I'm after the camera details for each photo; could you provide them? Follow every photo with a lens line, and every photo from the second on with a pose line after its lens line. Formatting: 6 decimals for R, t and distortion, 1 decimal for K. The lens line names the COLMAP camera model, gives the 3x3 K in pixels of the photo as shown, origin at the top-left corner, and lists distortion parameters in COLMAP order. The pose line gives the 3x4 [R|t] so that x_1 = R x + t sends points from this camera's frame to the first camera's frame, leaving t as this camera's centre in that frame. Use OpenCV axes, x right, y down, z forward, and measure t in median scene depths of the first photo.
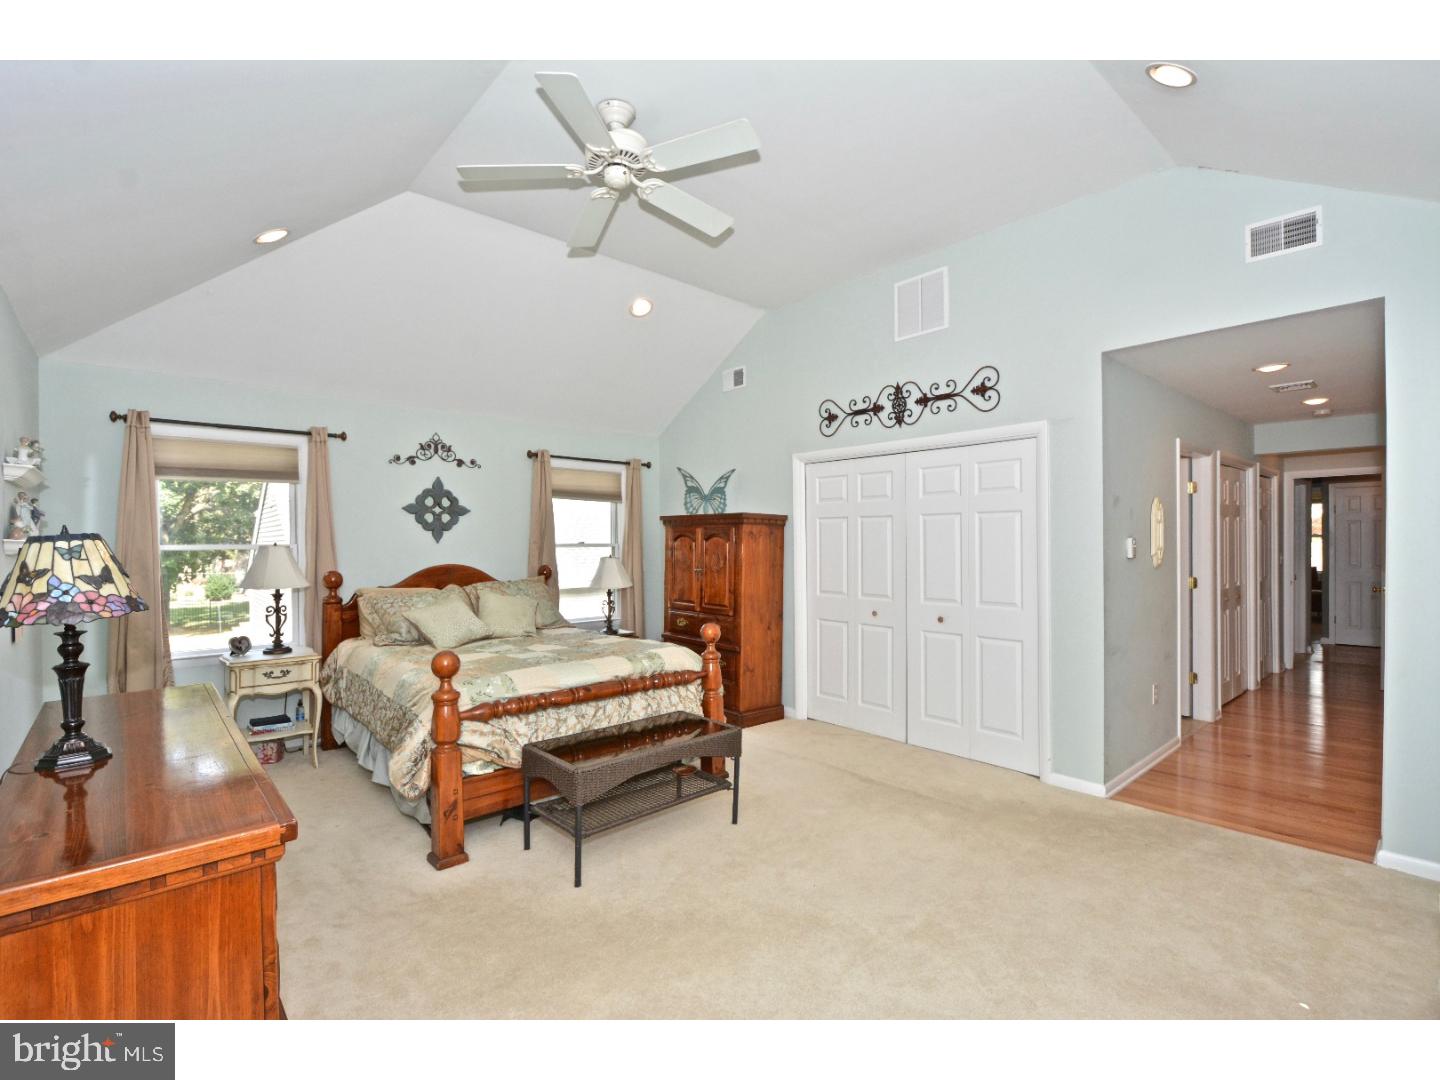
lens RADIAL K [[664.6, 0, 718.6], [0, 664.6, 540.0], [0, 0, 1]] dist [-0.004492, -0.000420]
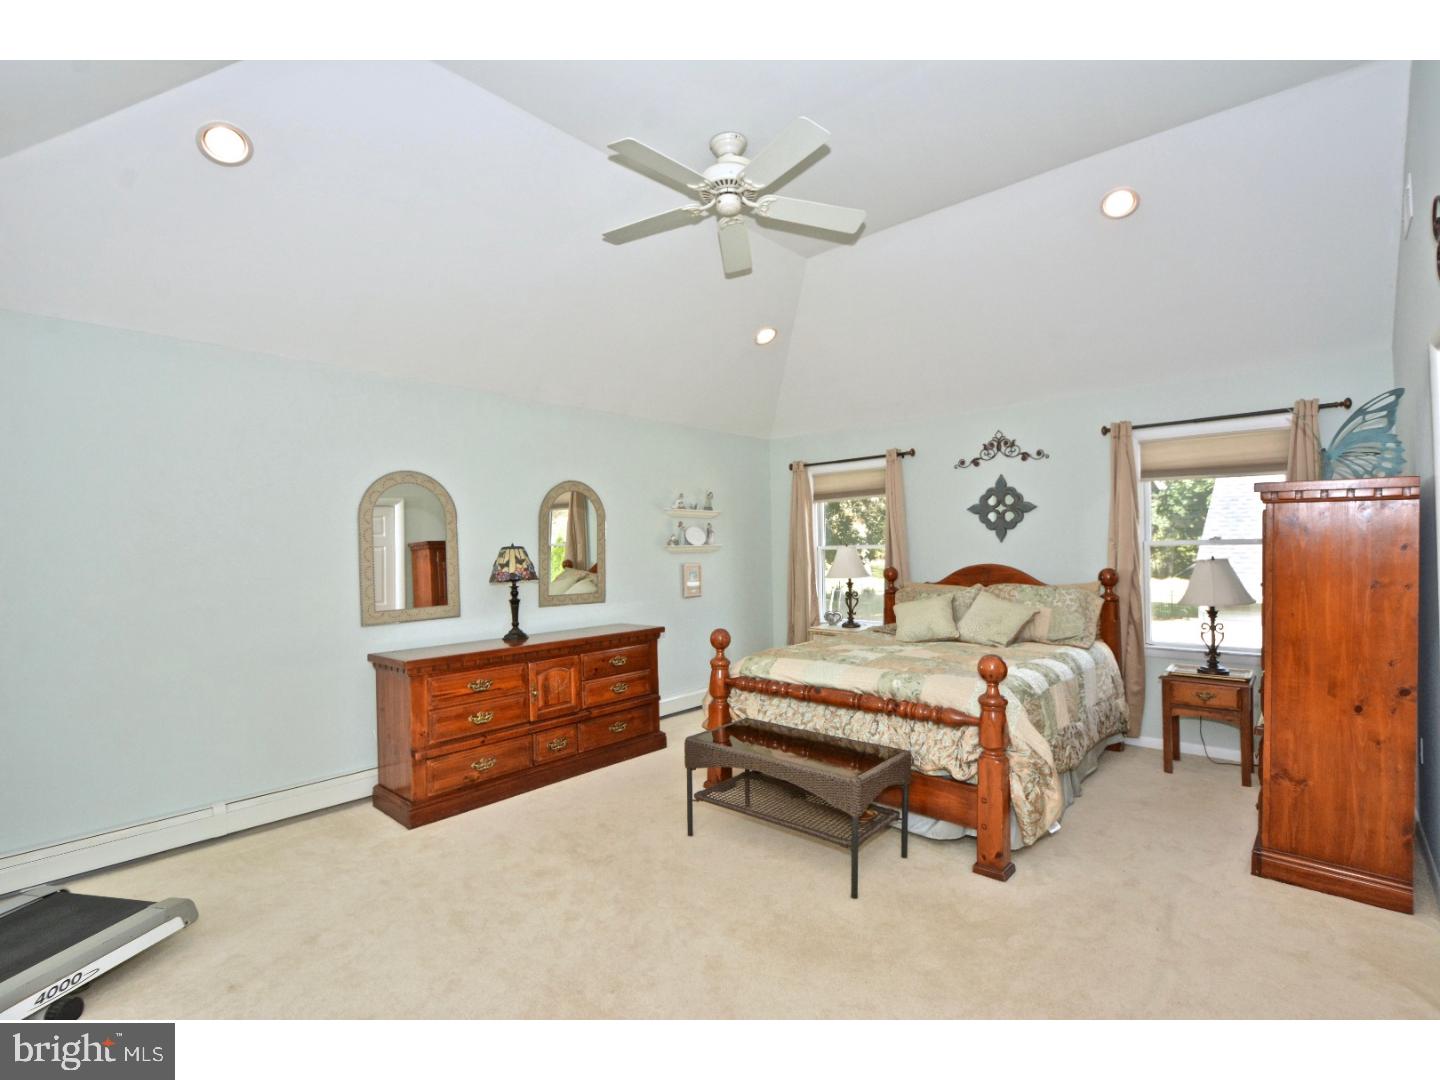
lens RADIAL K [[664.6, 0, 714.6], [0, 664.6, 544.7], [0, 0, 1]] dist [-0.004492, -0.000420]
pose [[0.114046, -0.002175, -0.993473, 0.605997], [0.021144, 0.999776, 0.000238, -0.000951], [0.993250, -0.021033, 0.114066, 0.562699]]
